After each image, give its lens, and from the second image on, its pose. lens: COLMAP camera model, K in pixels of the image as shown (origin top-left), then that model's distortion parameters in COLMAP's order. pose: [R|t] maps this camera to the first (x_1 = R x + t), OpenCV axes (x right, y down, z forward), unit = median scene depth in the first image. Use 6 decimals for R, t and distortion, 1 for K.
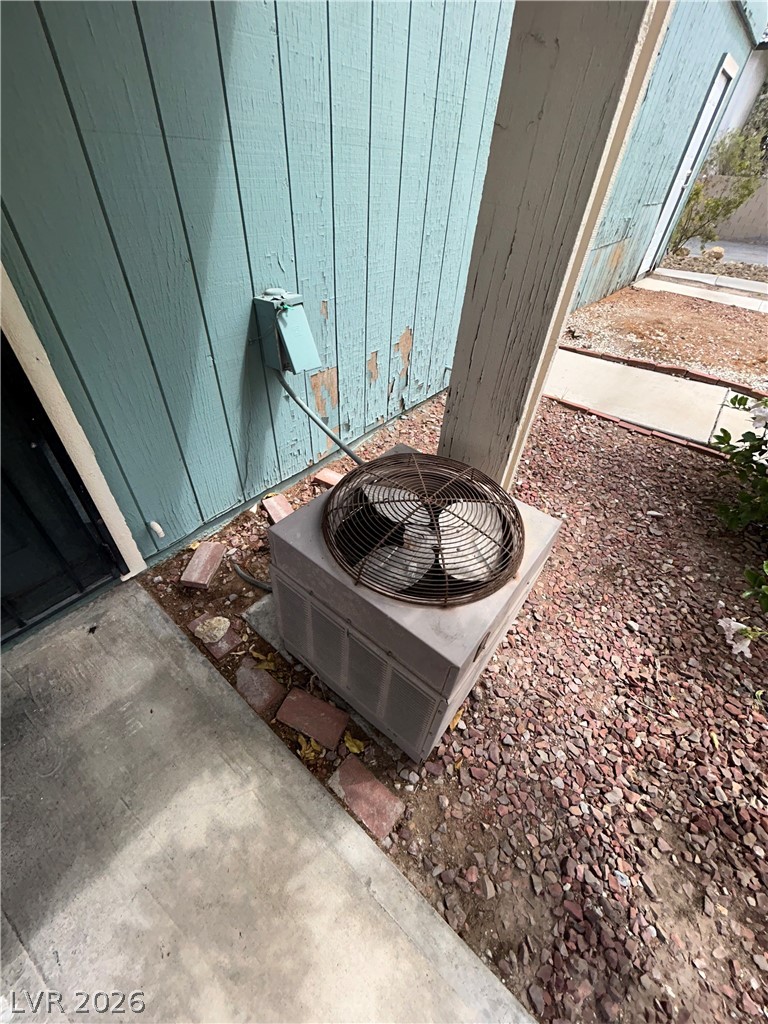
lens RADIAL K [[413.7, 0, 384.0], [0, 413.7, 512.0], [0, 0, 1]] dist [-0.003461, 0.002776]
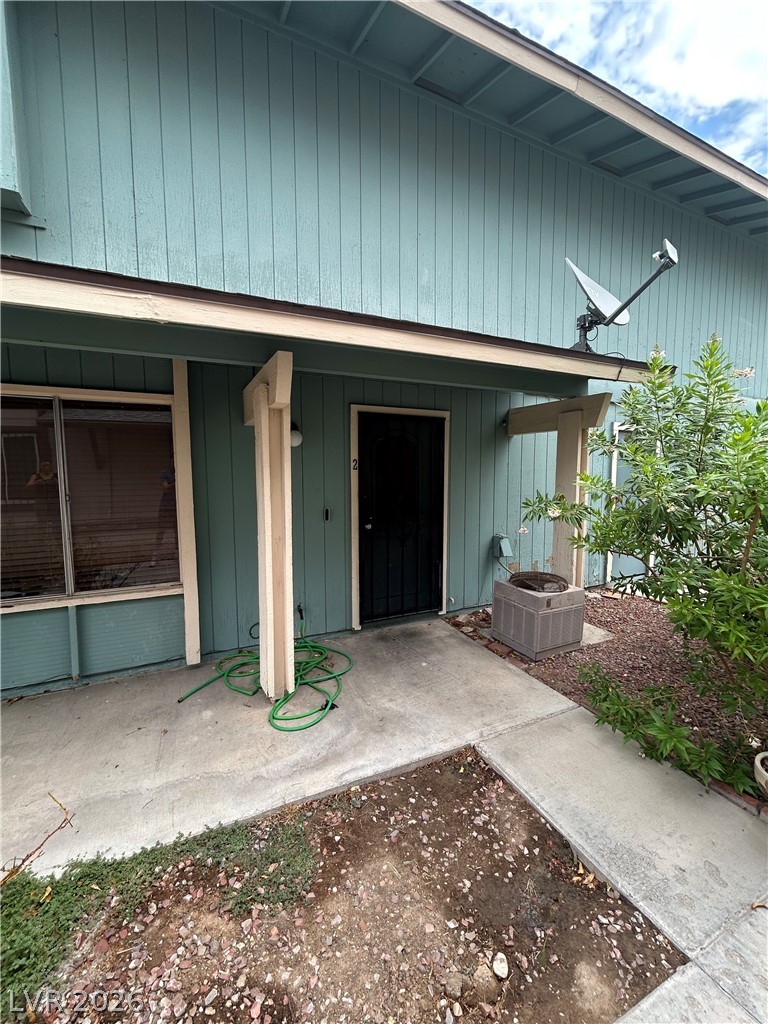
lens RADIAL K [[413.7, 0, 384.0], [0, 413.7, 512.0], [0, 0, 1]] dist [-0.003461, 0.002776]
pose [[0.896098, -0.024518, -0.443179, 0.379390], [-0.246866, 0.802259, -0.543542, 1.357029], [0.368871, 0.596472, 0.712850, -1.810852]]
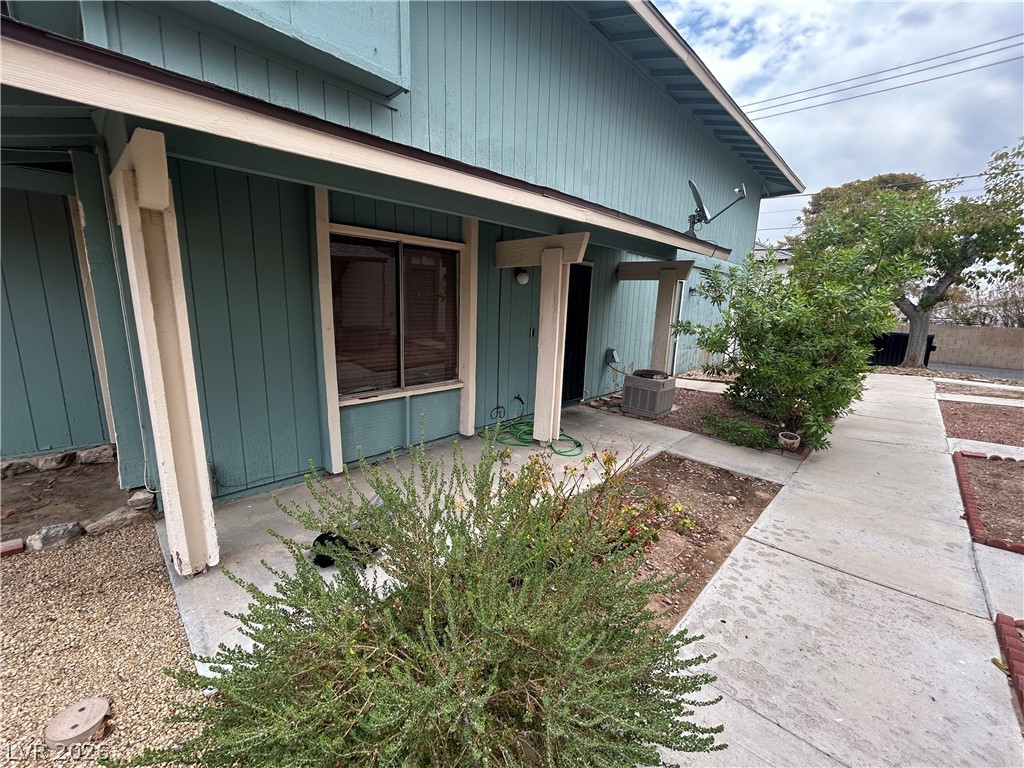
lens RADIAL K [[413.7, 0, 508.2], [0, 413.7, 386.4], [0, 0, 1]] dist [-0.003461, 0.002776]
pose [[0.995207, -0.014451, -0.096714, -1.014065], [-0.036385, 0.863287, -0.503401, 2.398583], [0.090766, 0.504507, 0.858624, -3.120239]]
